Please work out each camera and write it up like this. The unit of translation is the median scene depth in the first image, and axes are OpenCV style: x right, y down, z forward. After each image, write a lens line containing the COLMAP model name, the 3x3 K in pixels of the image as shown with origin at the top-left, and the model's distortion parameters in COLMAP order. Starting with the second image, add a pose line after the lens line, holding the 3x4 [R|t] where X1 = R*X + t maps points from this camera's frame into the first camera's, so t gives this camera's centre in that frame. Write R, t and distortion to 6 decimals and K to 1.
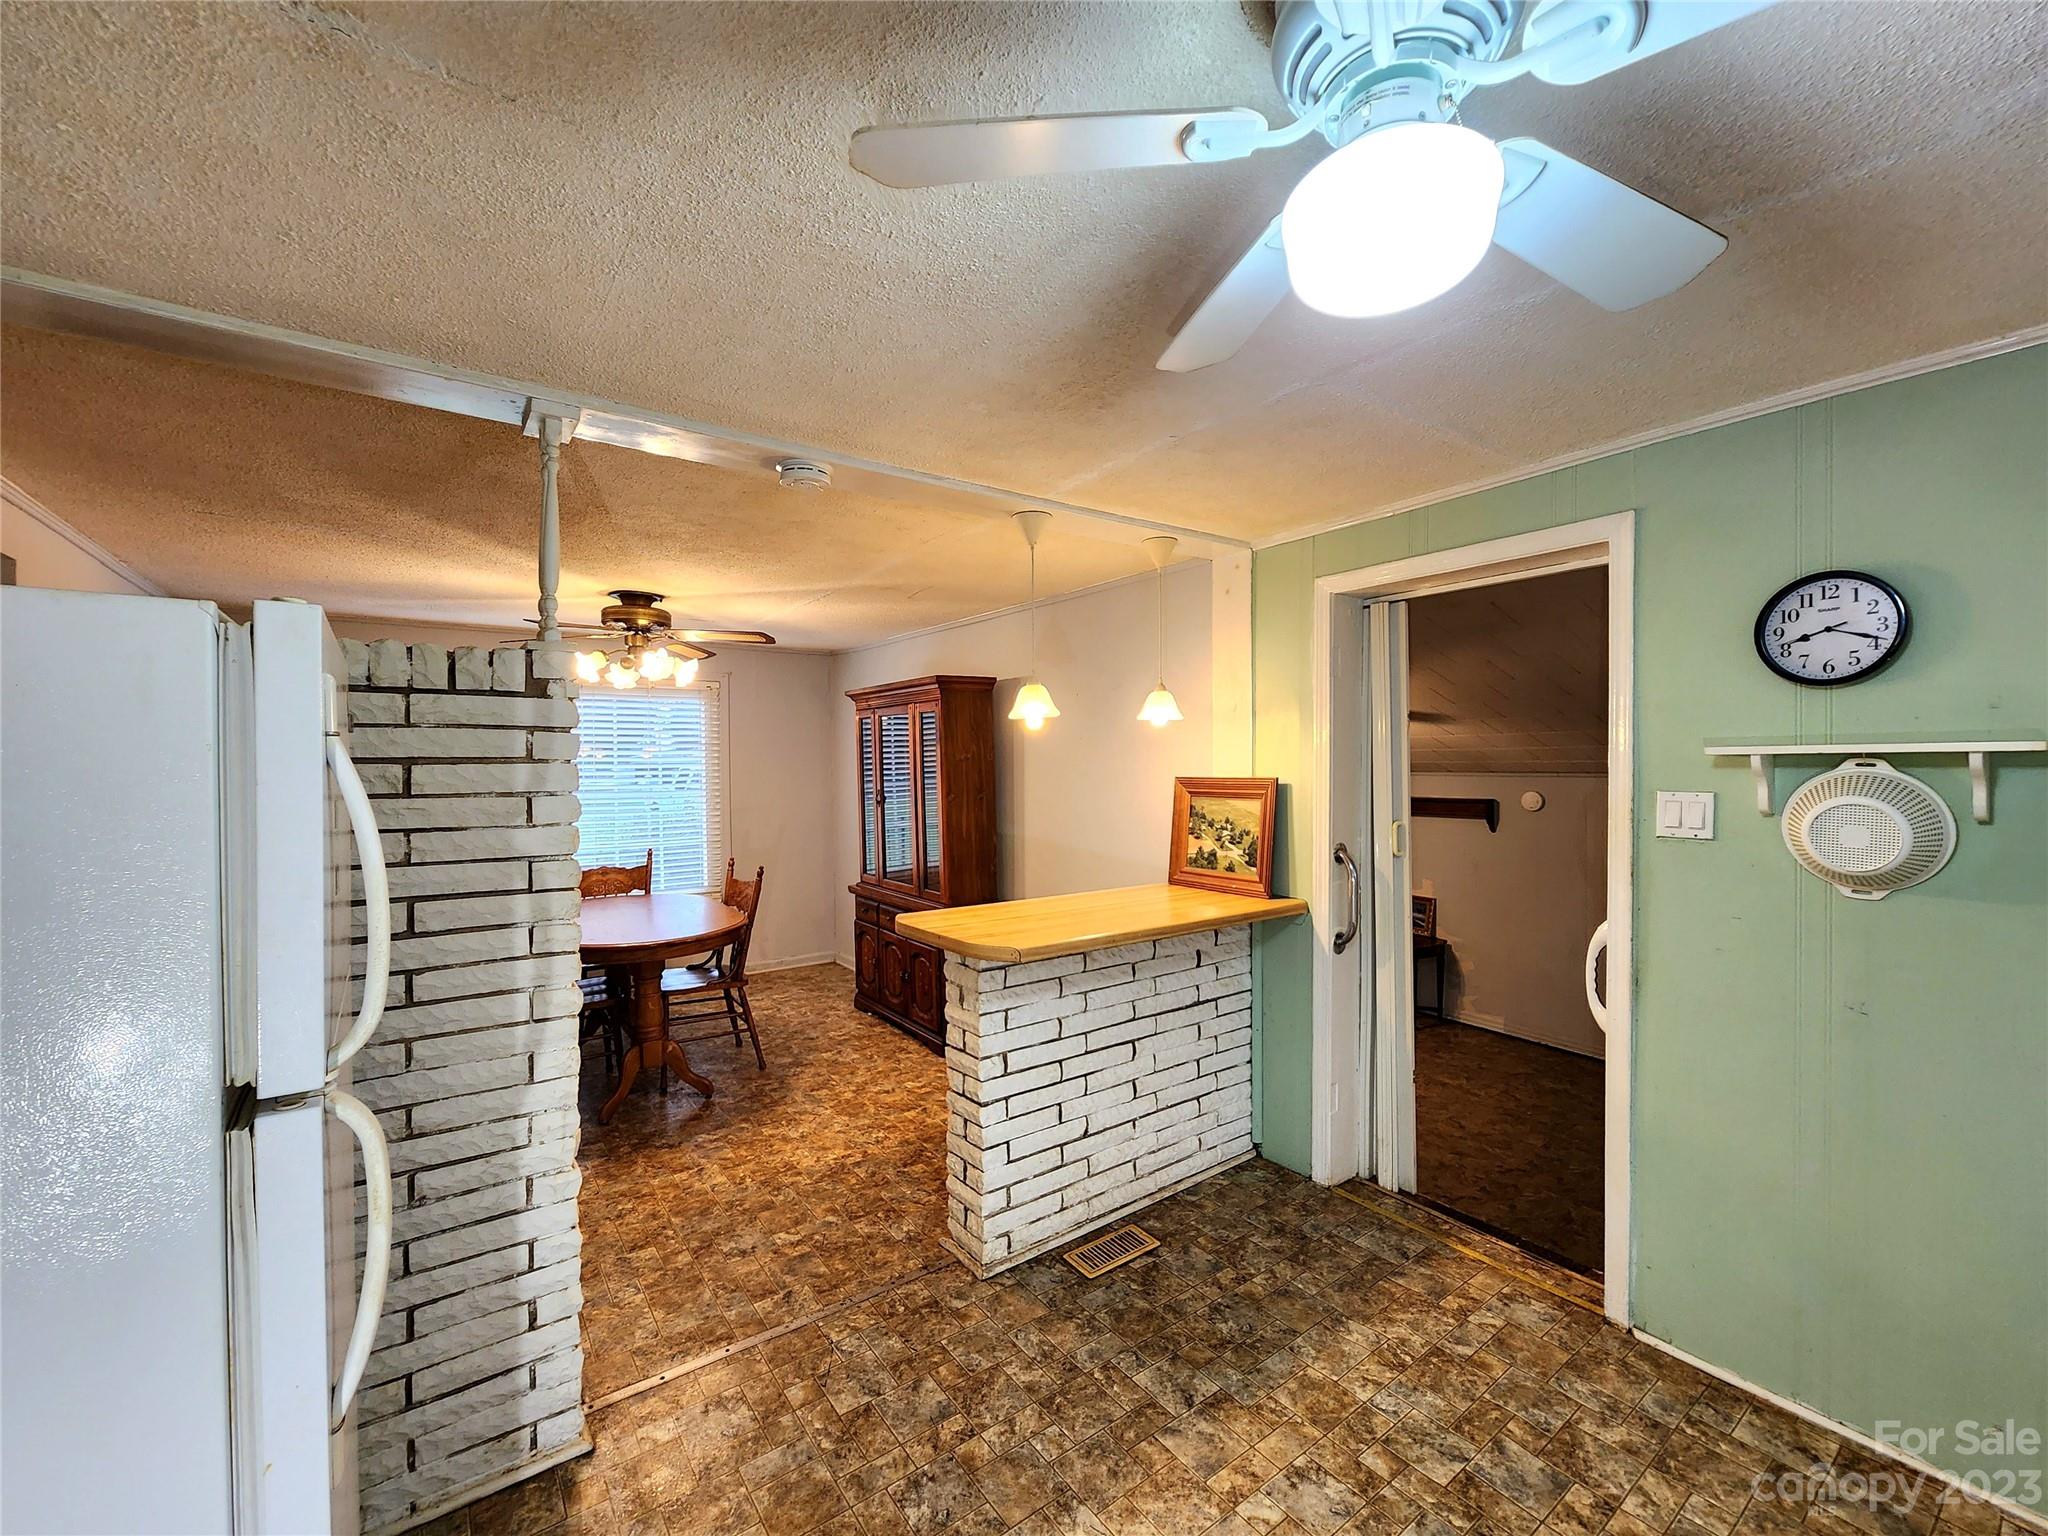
lens RADIAL K [[842.7, 0, 1023.4], [0, 842.7, 774.4], [0, 0, 1]] dist [0.003800, -0.002382]
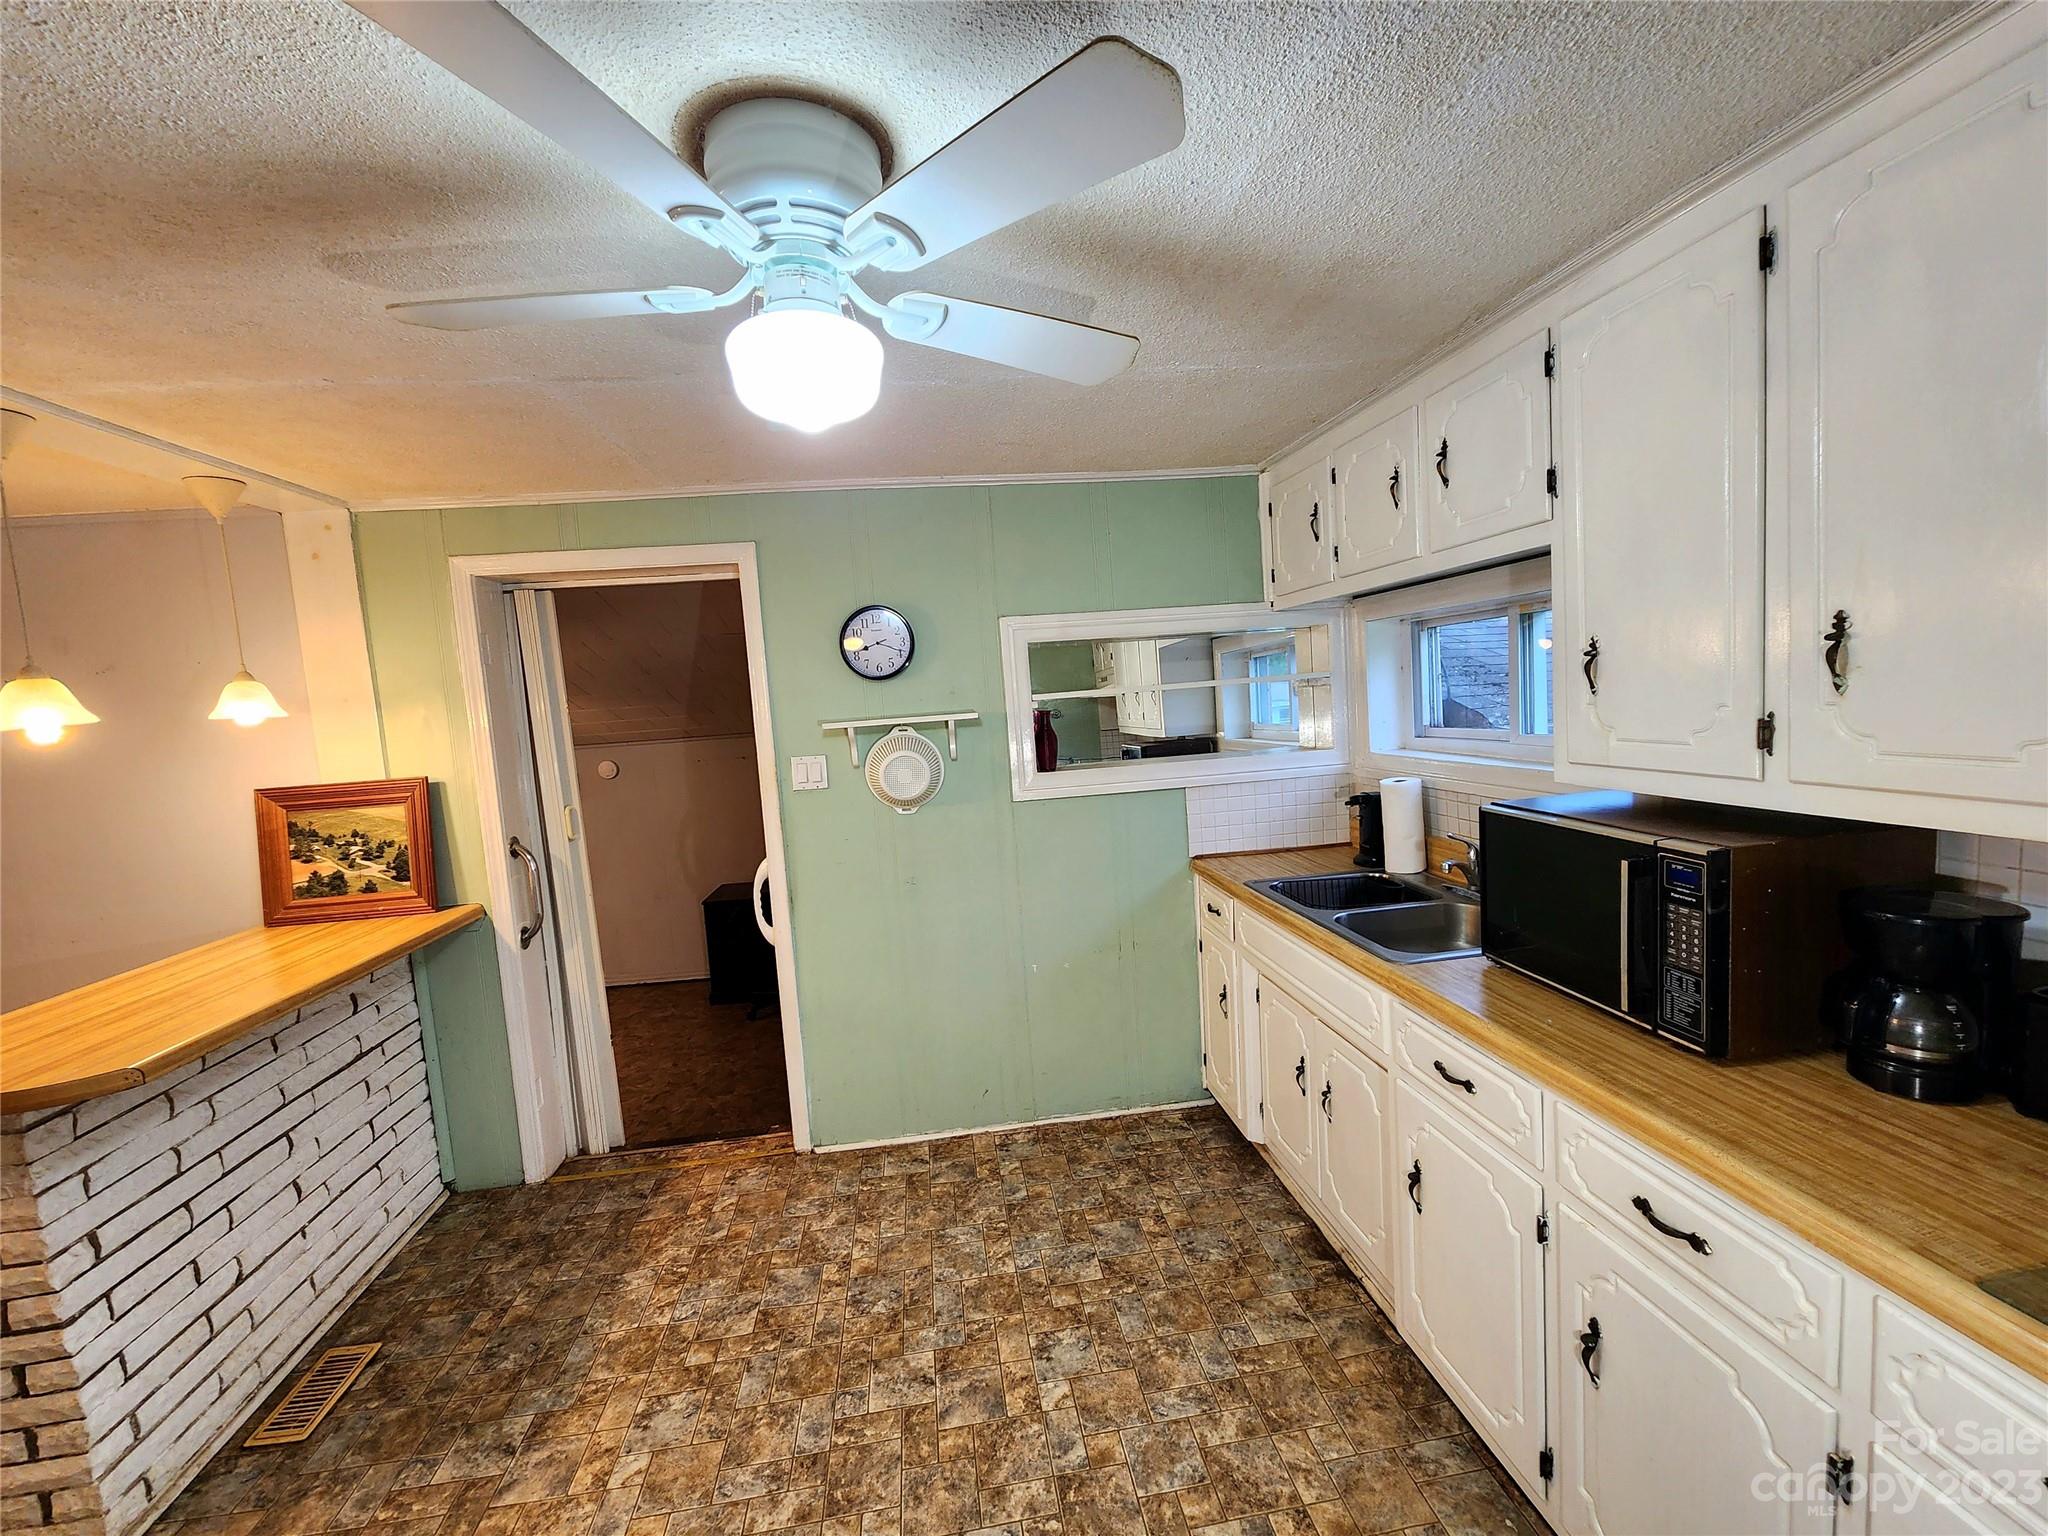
lens RADIAL K [[842.7, 0, 1014.5], [0, 842.7, 769.3], [0, 0, 1]] dist [0.003800, -0.002382]
pose [[0.485314, -0.103613, 0.868179, -0.210657], [0.074680, 0.994237, 0.076911, -0.031944], [-0.871145, 0.027510, 0.490255, 0.022641]]
